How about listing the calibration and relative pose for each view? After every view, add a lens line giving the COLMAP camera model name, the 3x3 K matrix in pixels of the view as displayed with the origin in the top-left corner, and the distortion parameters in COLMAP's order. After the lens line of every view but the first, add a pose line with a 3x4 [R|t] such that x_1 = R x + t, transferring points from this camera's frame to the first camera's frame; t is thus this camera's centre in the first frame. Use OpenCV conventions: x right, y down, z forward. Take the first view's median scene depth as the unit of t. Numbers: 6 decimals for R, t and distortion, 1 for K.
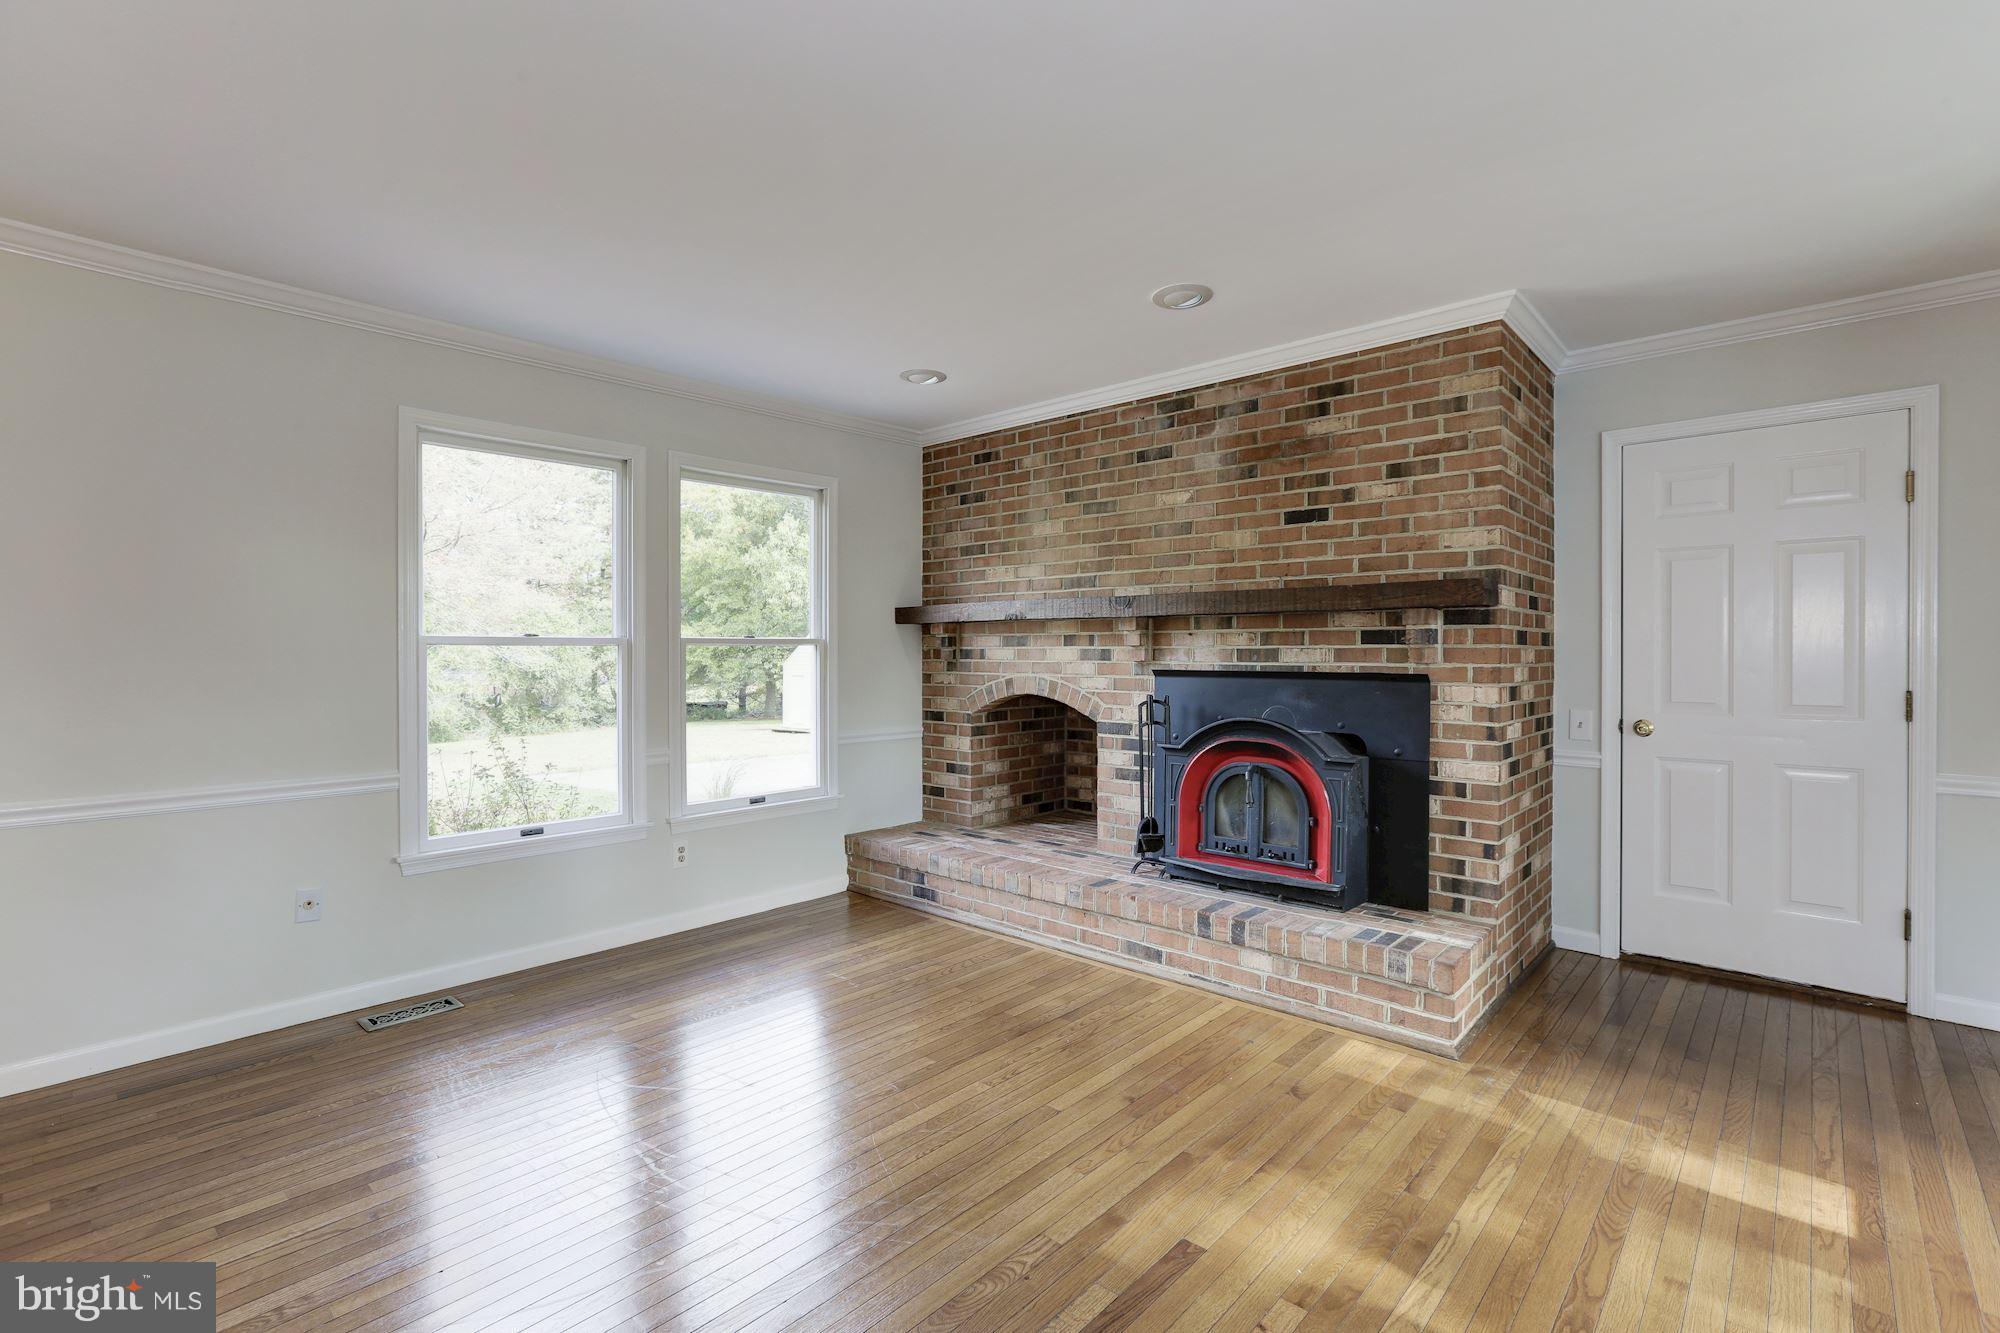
lens RADIAL K [[911.3, 0, 995.8], [0, 911.3, 655.5], [0, 0, 1]] dist [-0.001232, 0.006447]
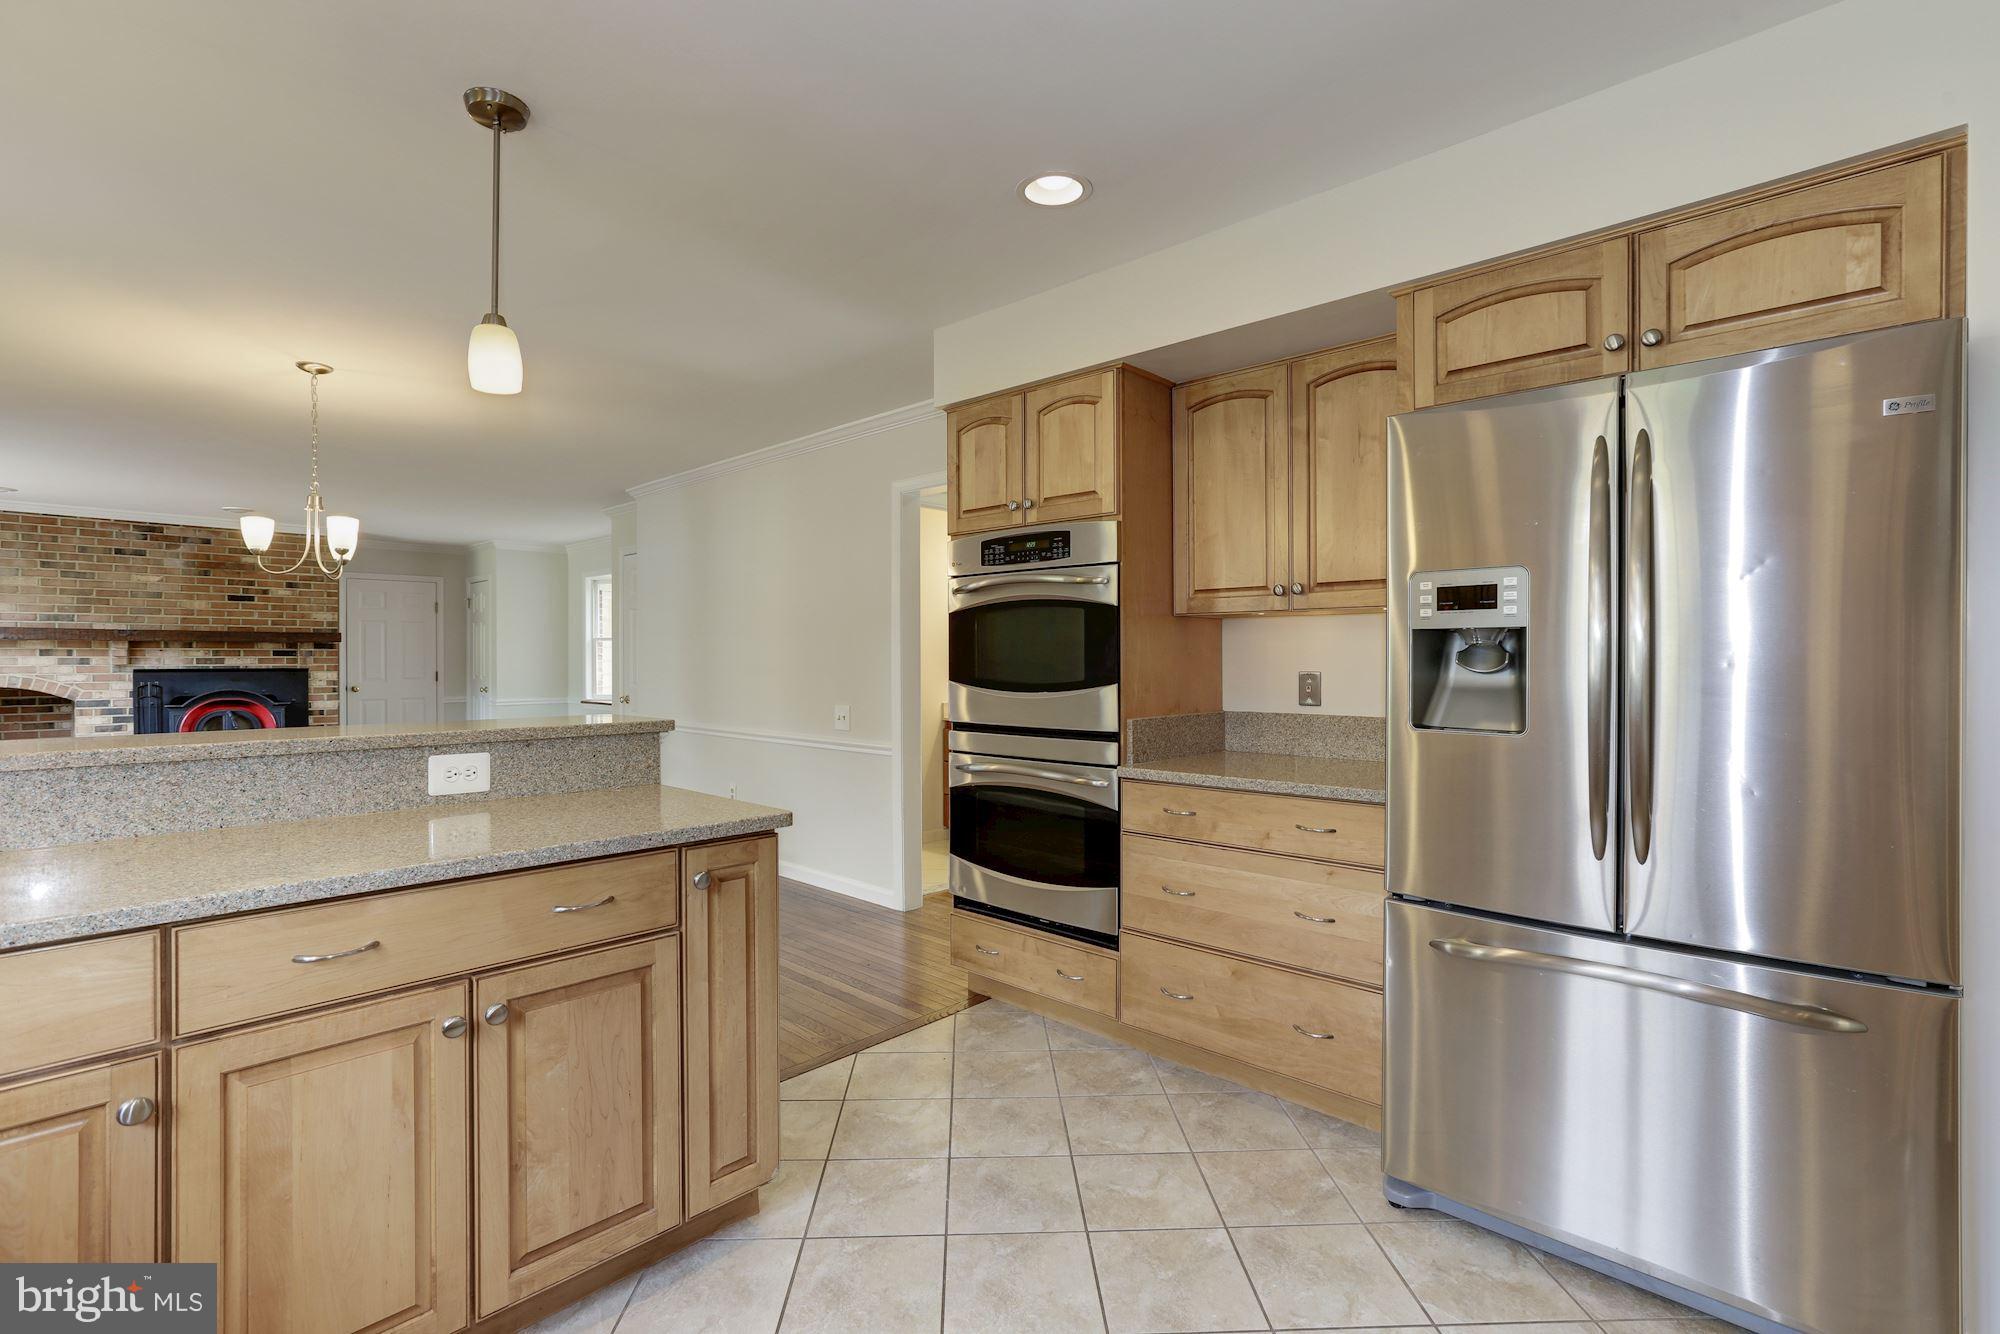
lens RADIAL K [[911.3, 0, 1000.6], [0, 911.3, 664.8], [0, 0, 1]] dist [-0.001232, 0.006447]
pose [[0.035185, -0.007104, 0.999356, -1.798055], [0.003445, 0.999970, 0.006987, -0.000292], [-0.999375, 0.003197, 0.035208, -0.913974]]
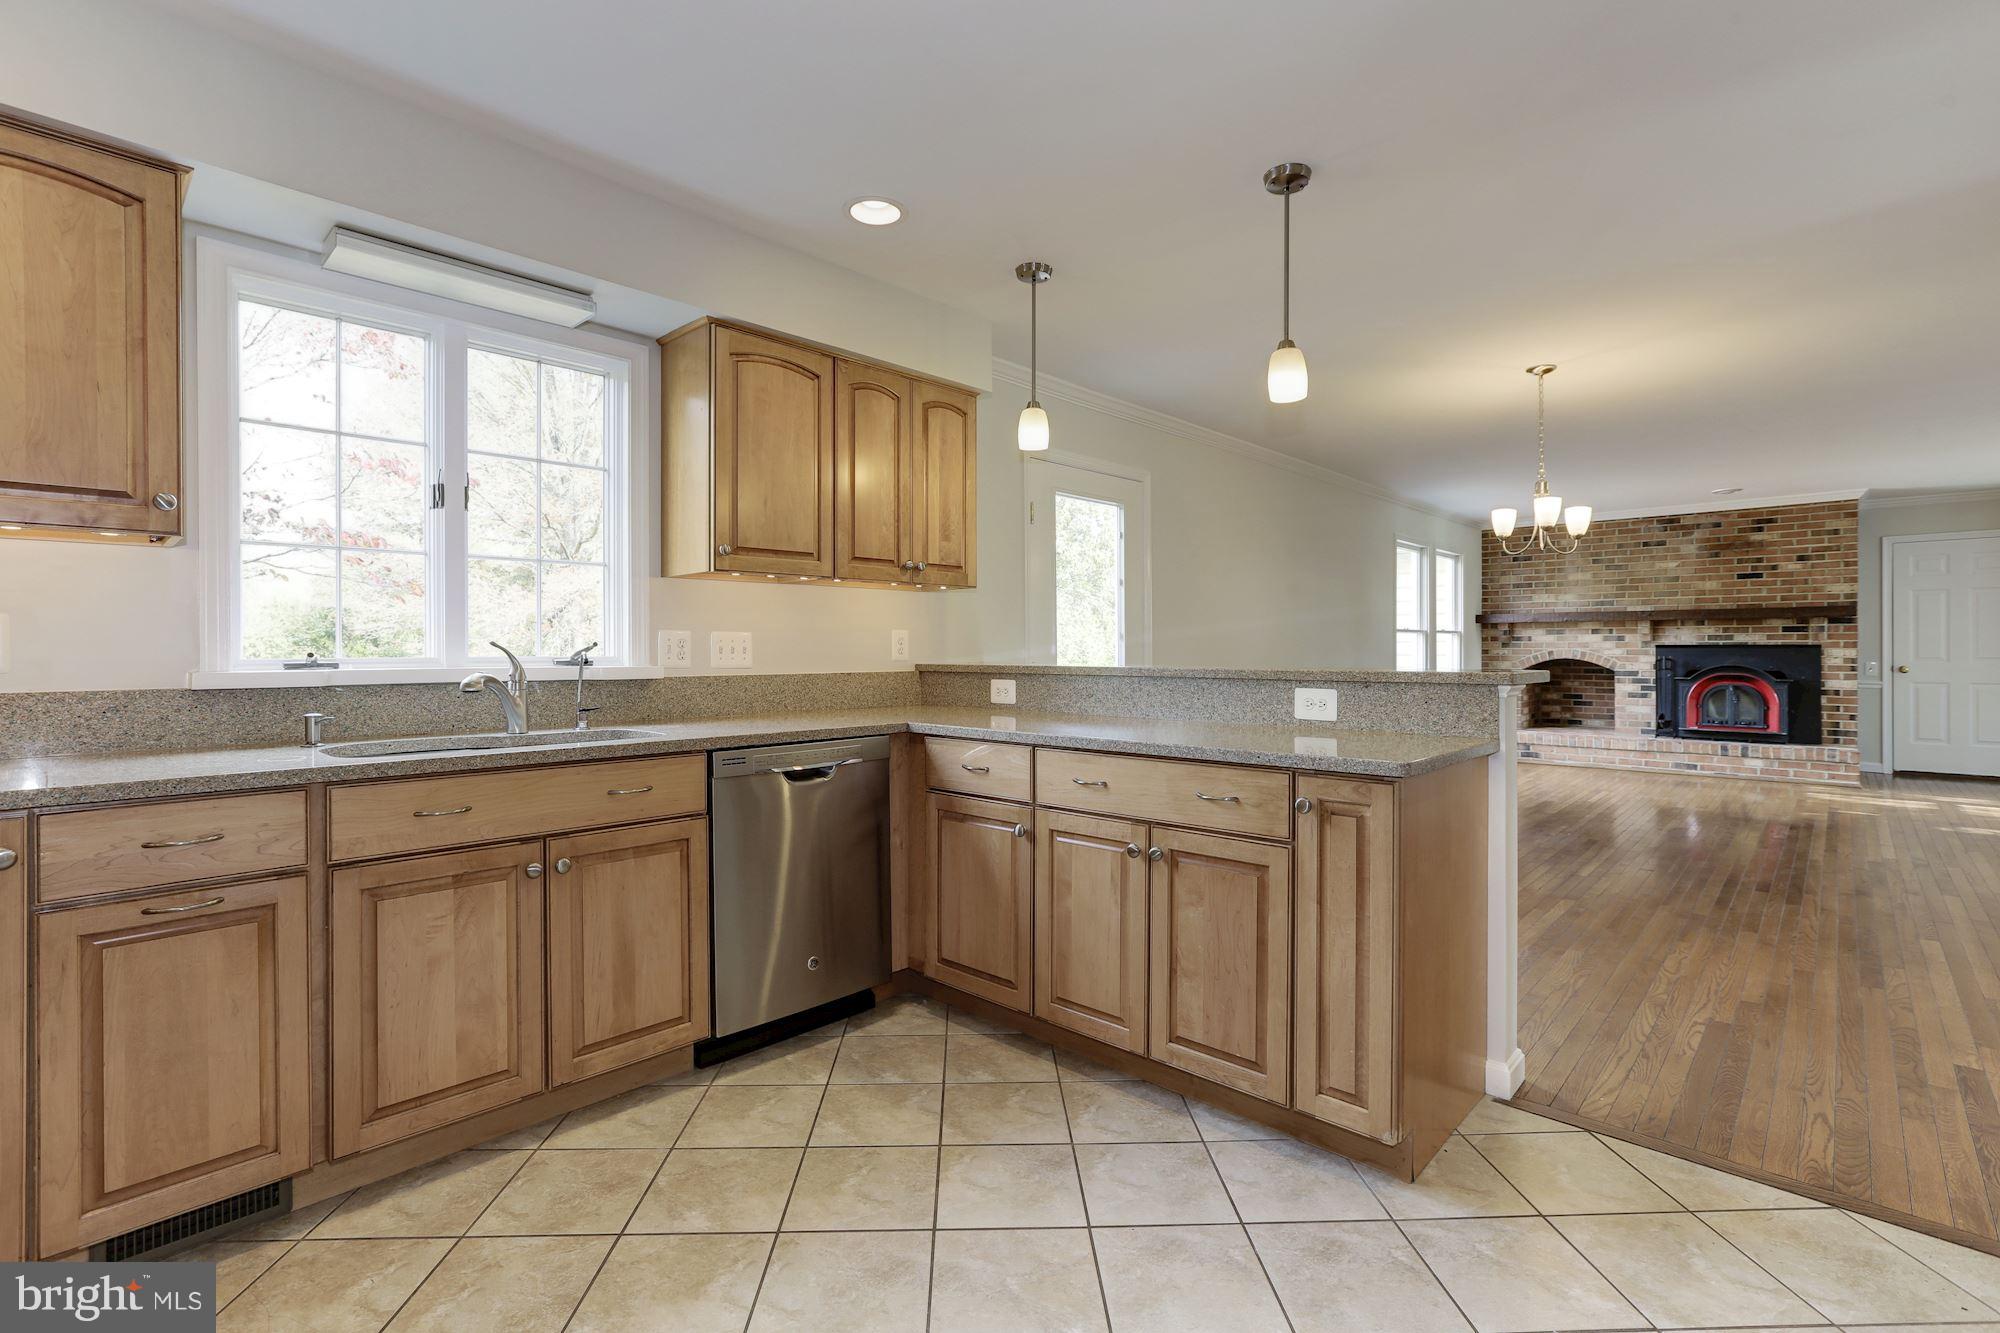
lens RADIAL K [[911.3, 0, 997.4], [0, 911.3, 646.5], [0, 0, 1]] dist [-0.001232, 0.006447]
pose [[0.999894, -0.002326, -0.014356, -1.480447], [0.002263, 0.999988, -0.004370, 0.027765], [0.014366, 0.004337, 0.999887, -1.279393]]
